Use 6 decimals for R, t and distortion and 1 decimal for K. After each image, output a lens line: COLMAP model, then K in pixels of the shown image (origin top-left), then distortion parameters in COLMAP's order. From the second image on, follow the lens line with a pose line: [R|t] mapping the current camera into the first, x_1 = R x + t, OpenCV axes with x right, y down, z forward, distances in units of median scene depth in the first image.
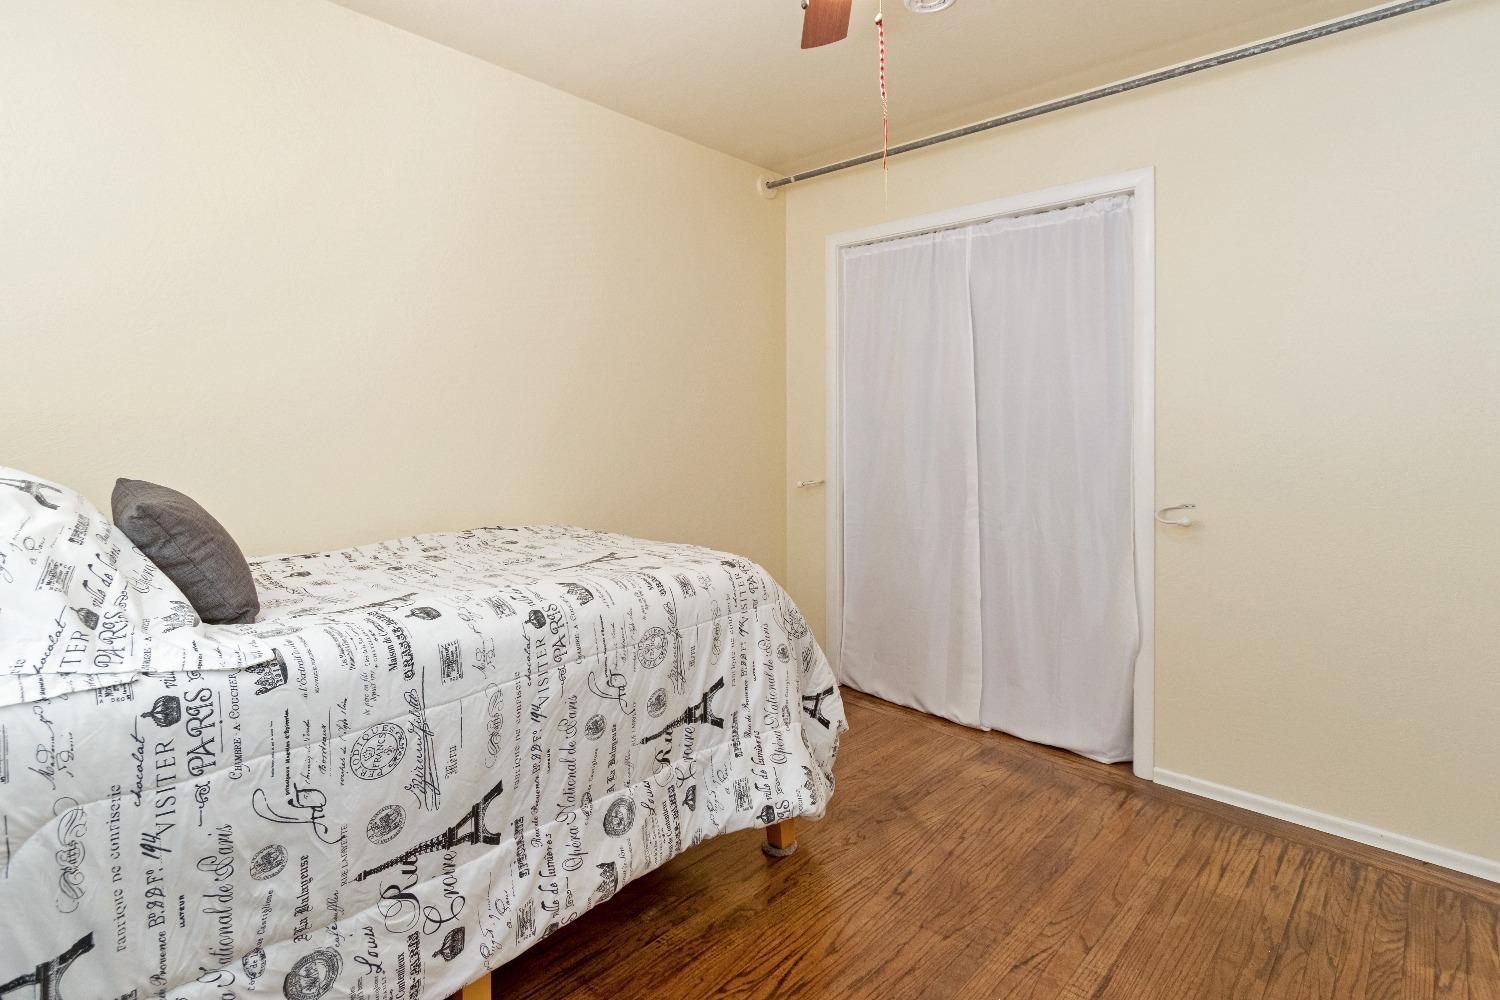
lens RADIAL K [[754.9, 0, 739.2], [0, 754.9, 491.2], [0, 0, 1]] dist [-0.000093, -0.000236]
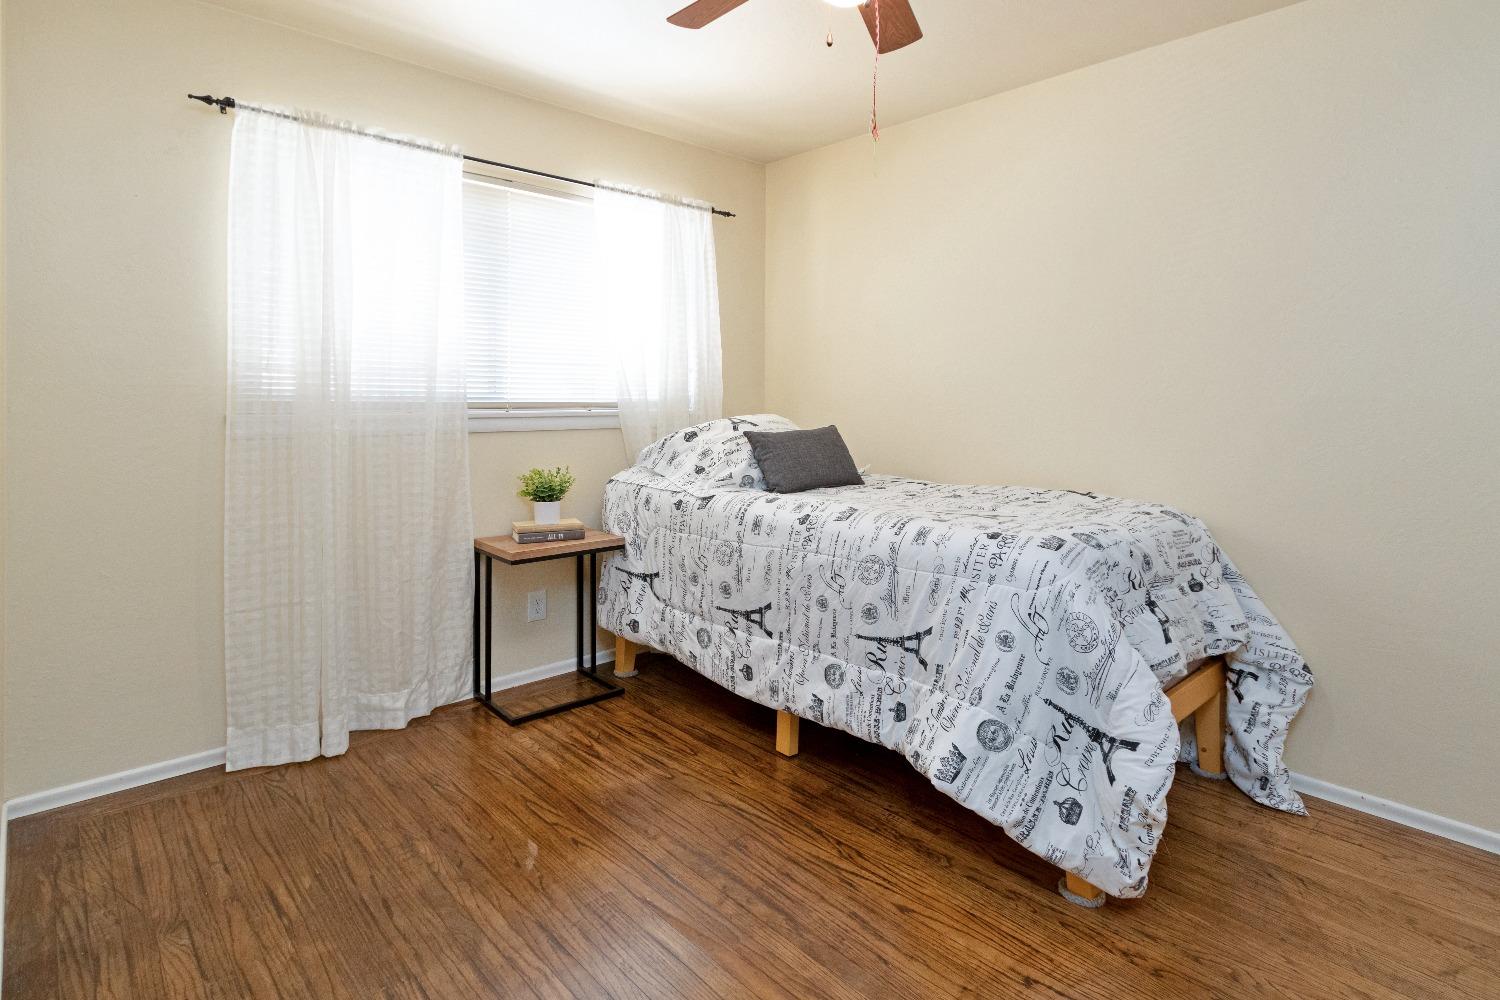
lens RADIAL K [[754.9, 0, 739.2], [0, 754.9, 491.2], [0, 0, 1]] dist [-0.000093, -0.000236]
pose [[-0.061649, 0.117717, -0.991132, 1.344520], [-0.086217, 0.988681, 0.122789, -0.075113], [0.994367, 0.093022, -0.050802, 0.961179]]
